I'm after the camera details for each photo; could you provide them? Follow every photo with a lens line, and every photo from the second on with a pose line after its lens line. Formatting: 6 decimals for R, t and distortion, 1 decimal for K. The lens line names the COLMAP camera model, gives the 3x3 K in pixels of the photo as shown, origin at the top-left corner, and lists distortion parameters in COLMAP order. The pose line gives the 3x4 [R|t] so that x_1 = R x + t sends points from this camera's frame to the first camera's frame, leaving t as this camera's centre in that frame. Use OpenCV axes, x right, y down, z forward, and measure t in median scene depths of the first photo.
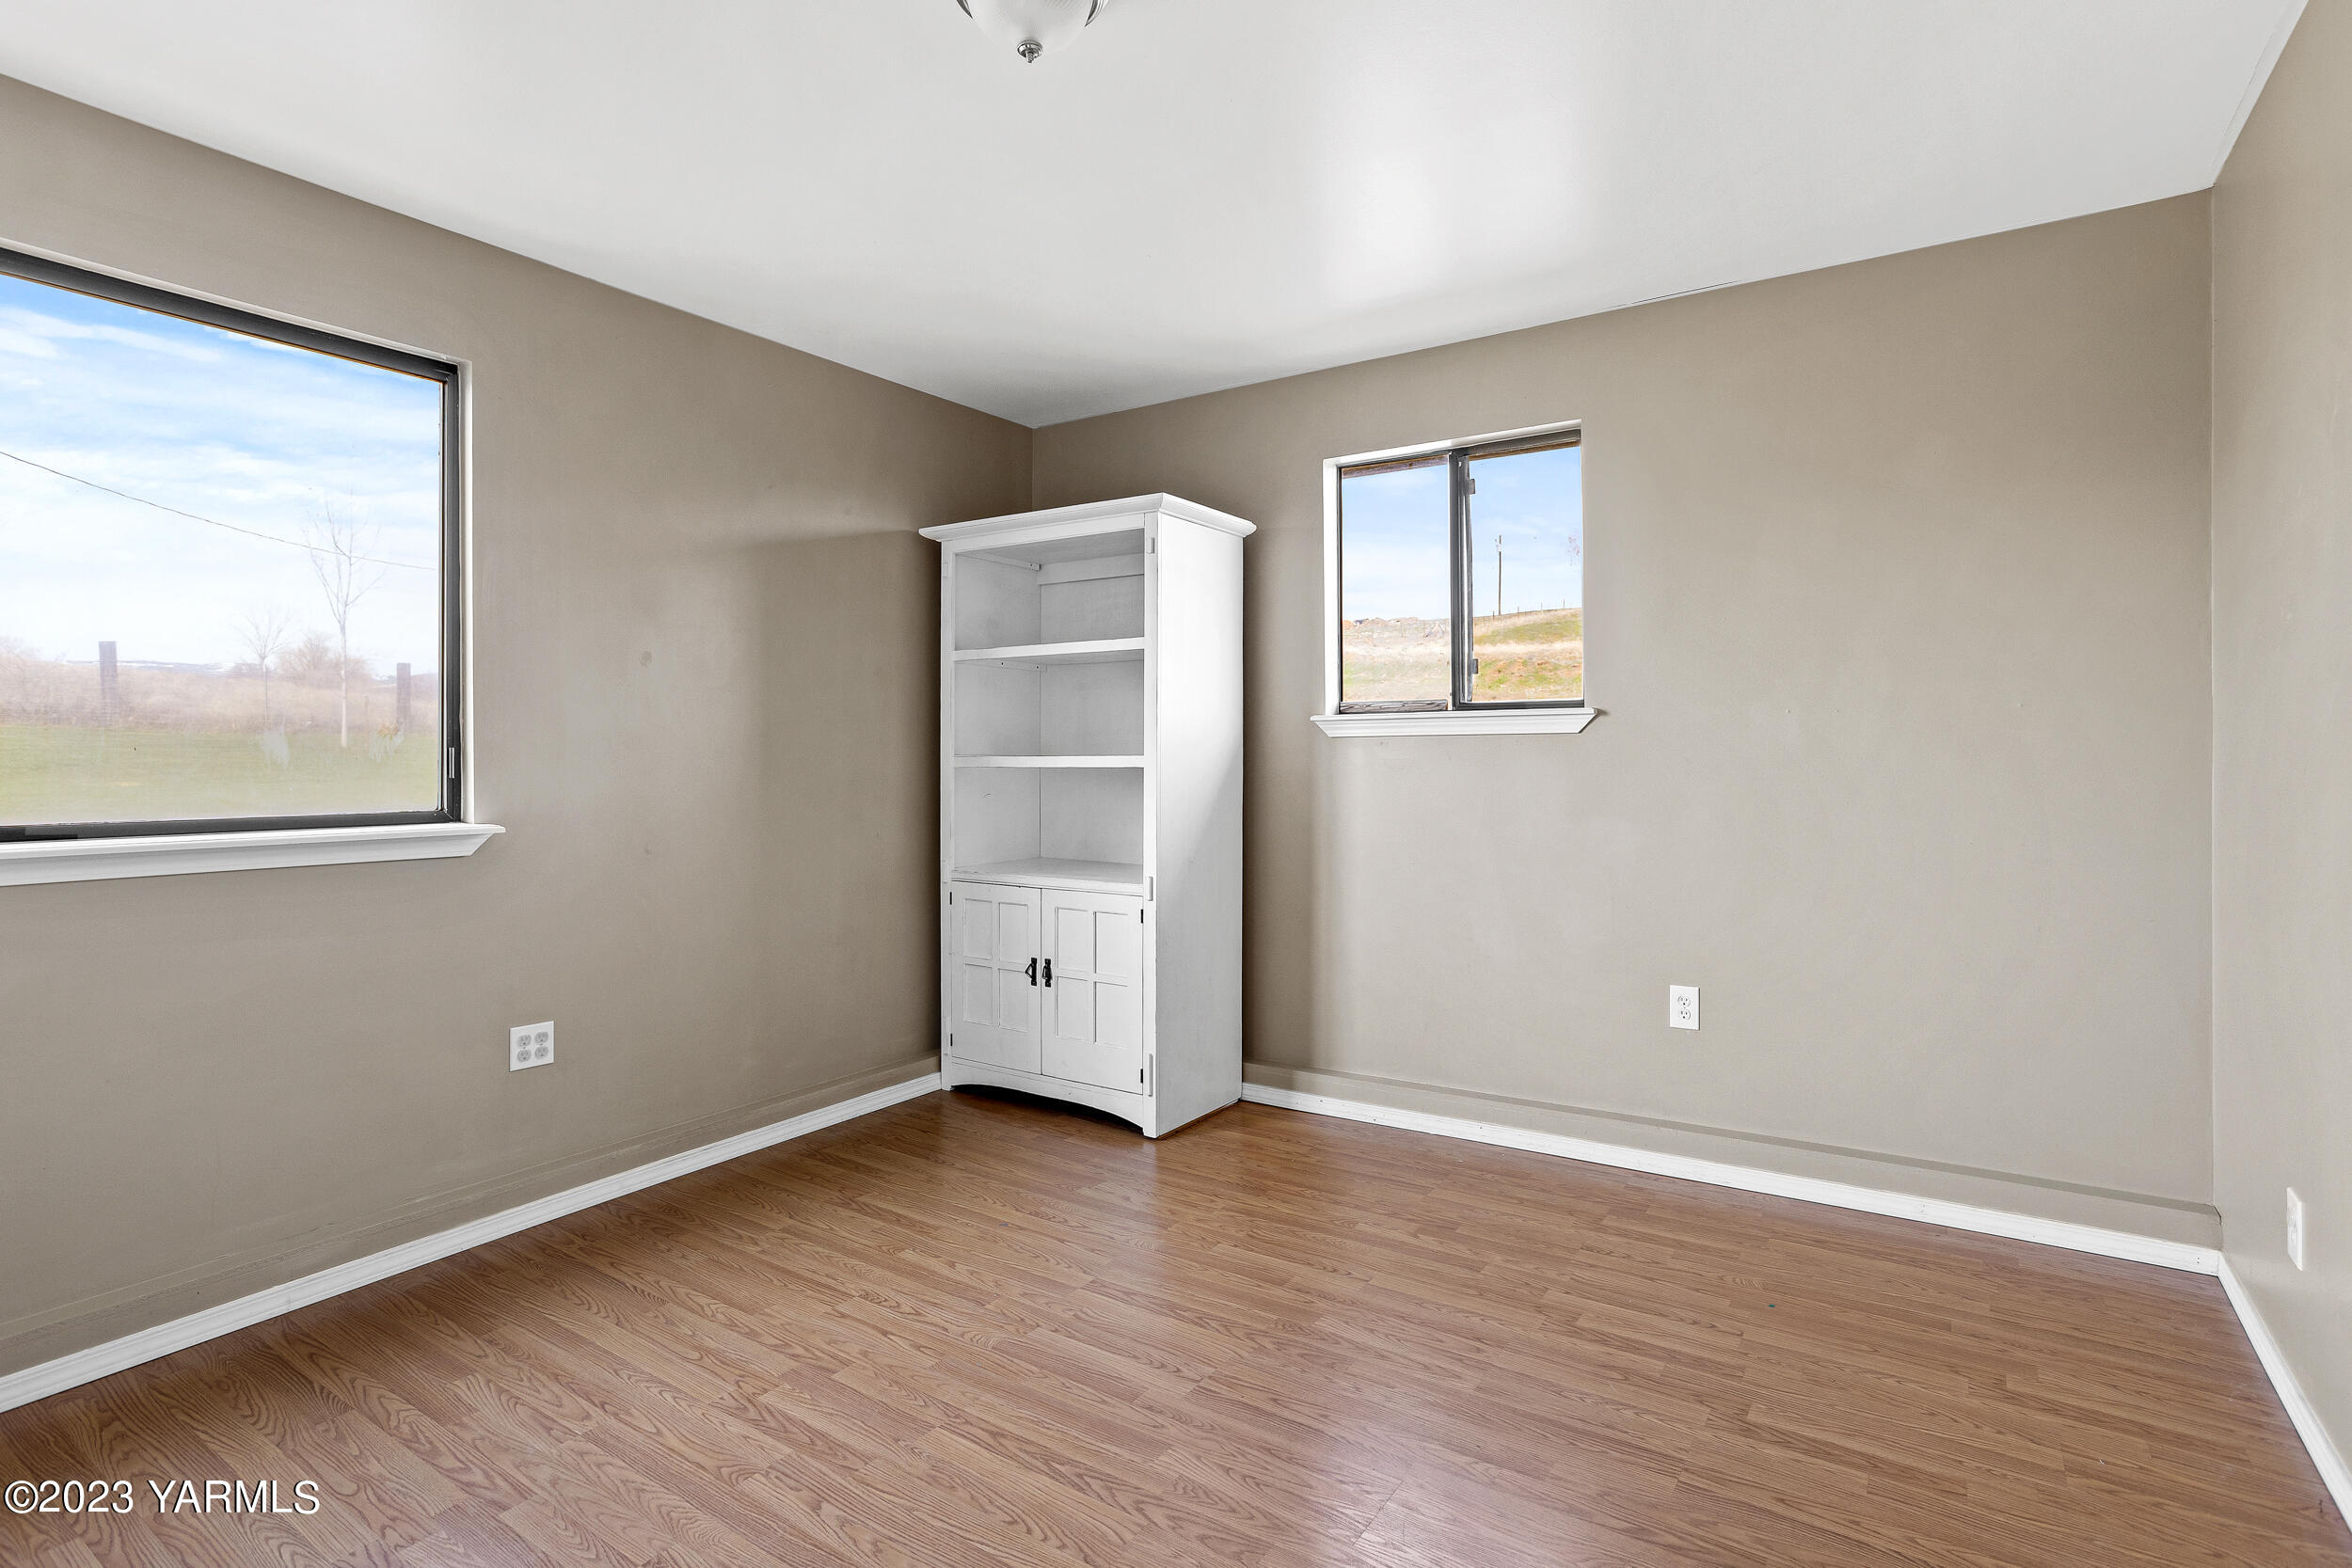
lens RADIAL K [[1142.8, 0, 1185.9], [0, 1142.8, 763.5], [0, 0, 1]] dist [-0.003888, 0.001685]
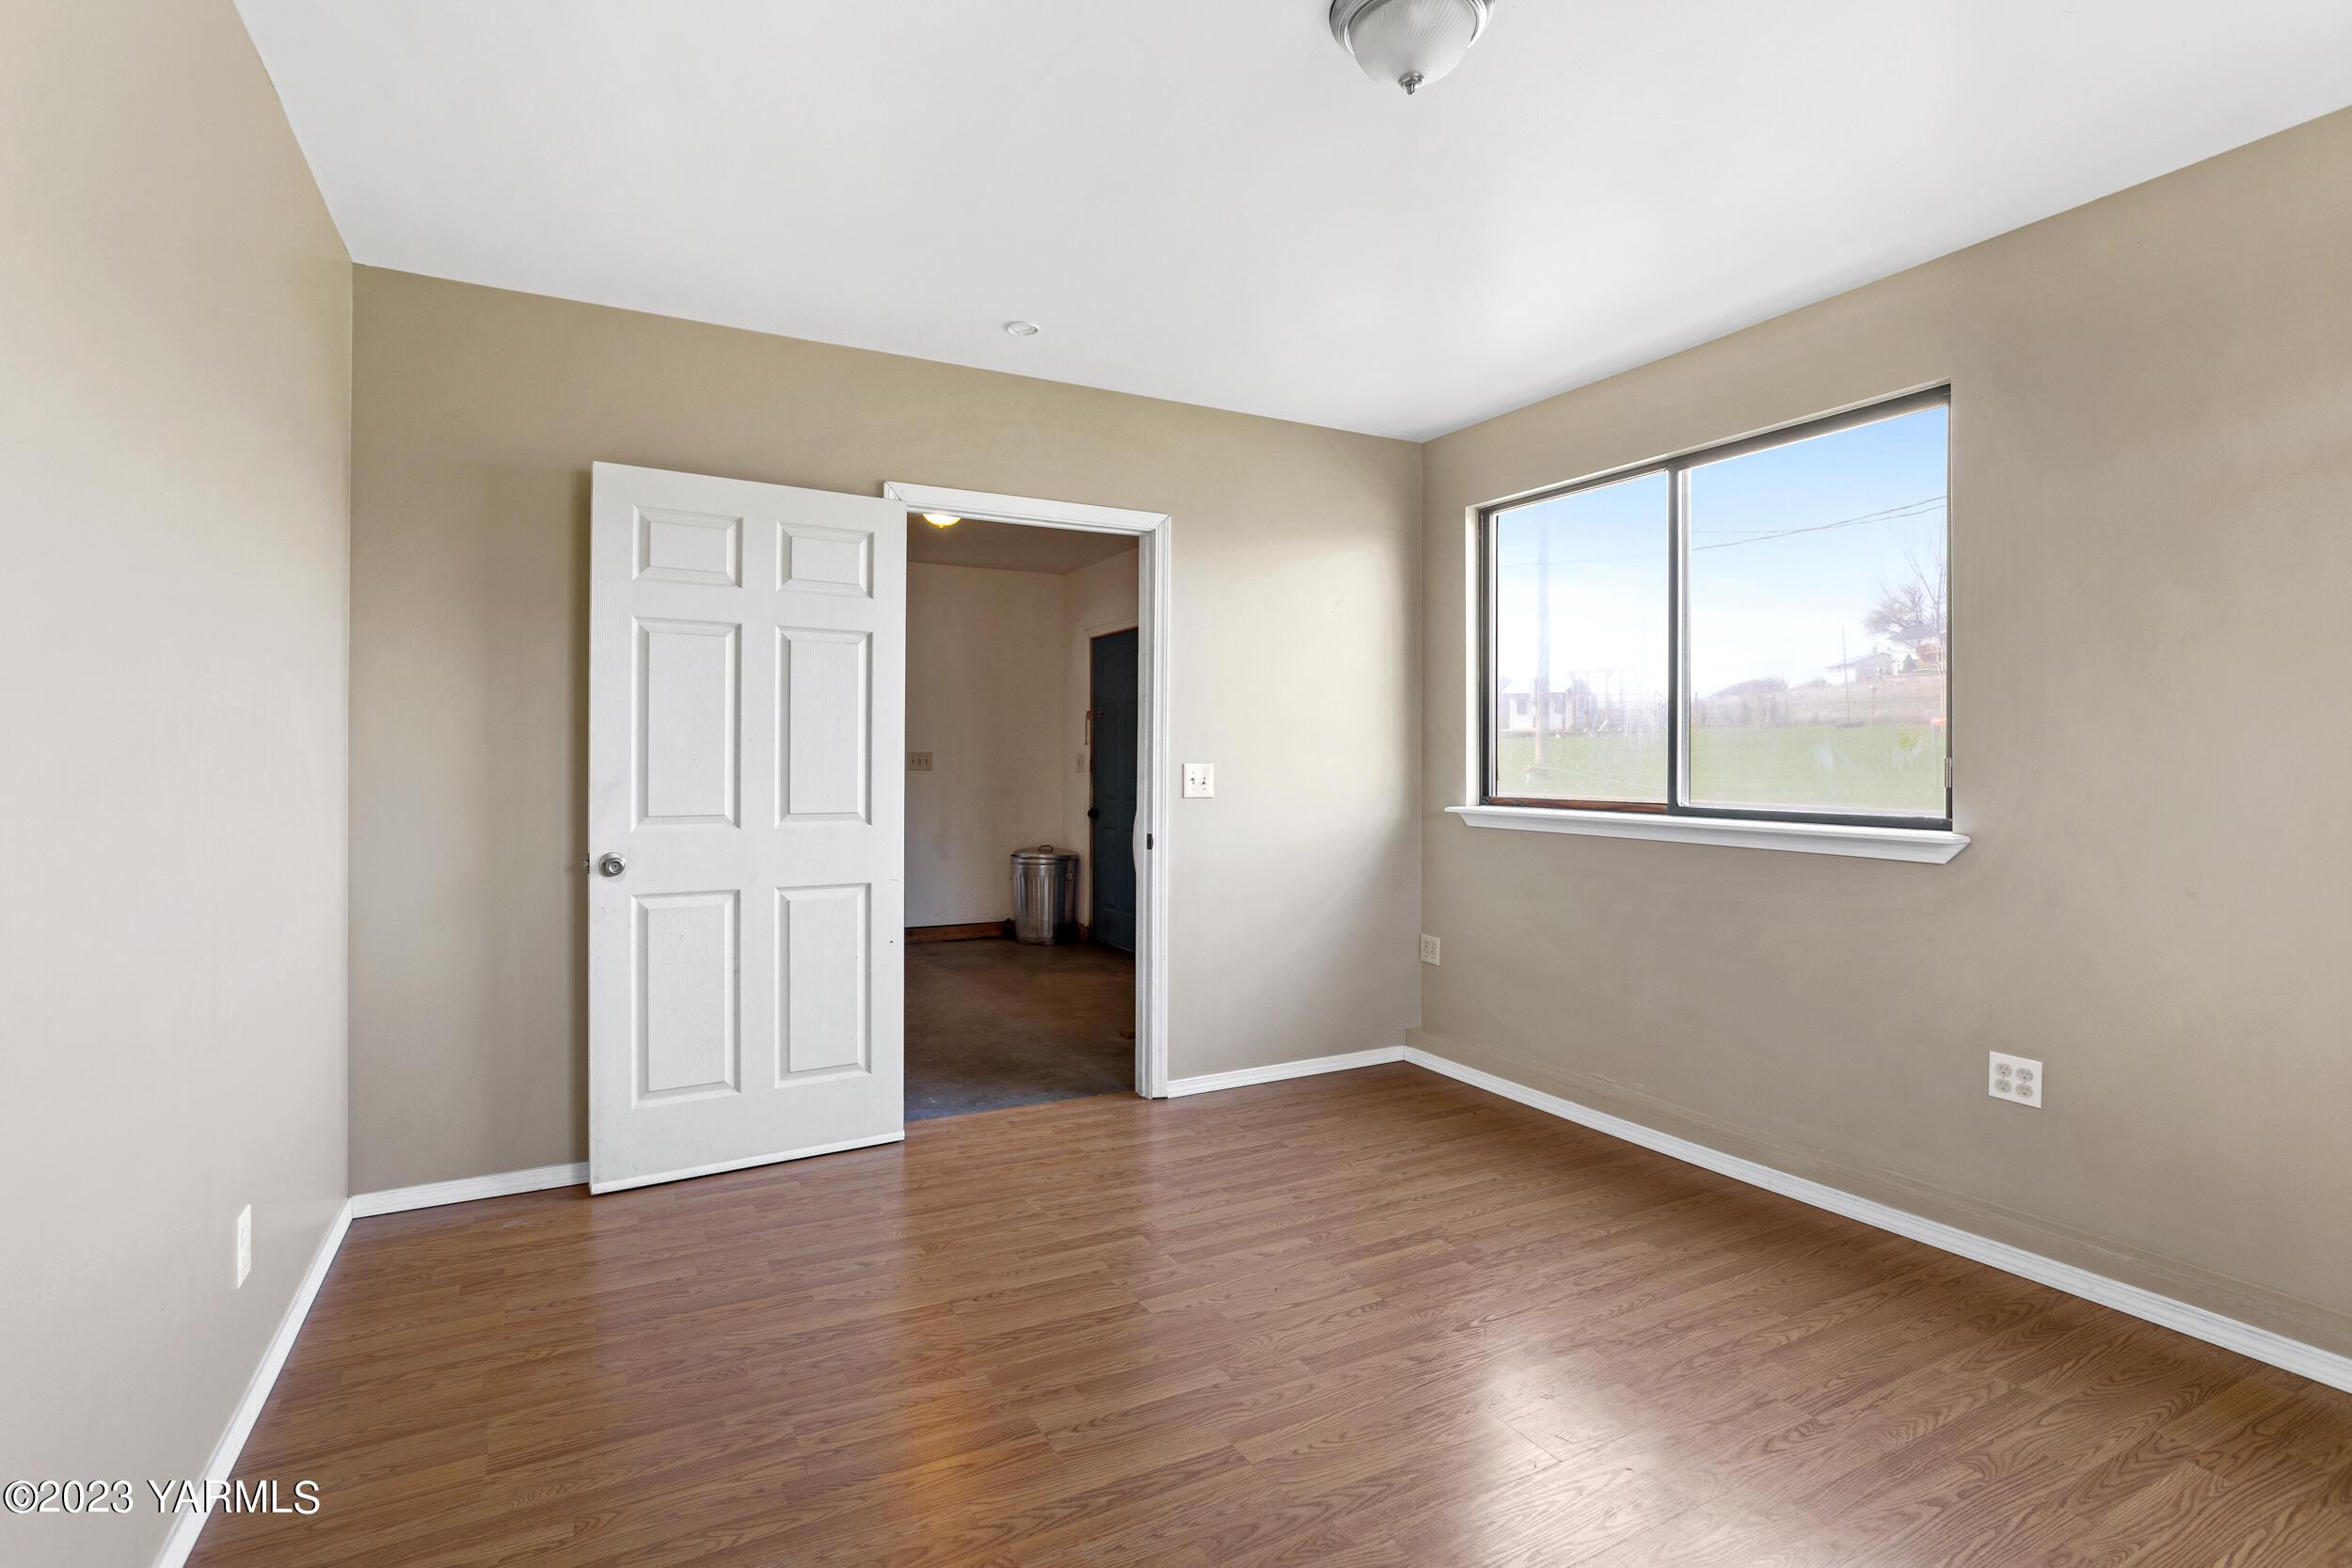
lens RADIAL K [[1142.8, 0, 1182.6], [0, 1142.8, 775.3], [0, 0, 1]] dist [-0.003888, 0.001685]
pose [[-0.451721, 0.016628, -0.892004, 0.584623], [-0.007279, 0.999724, 0.022323, -0.015983], [0.892130, 0.016577, -0.451475, 0.855558]]
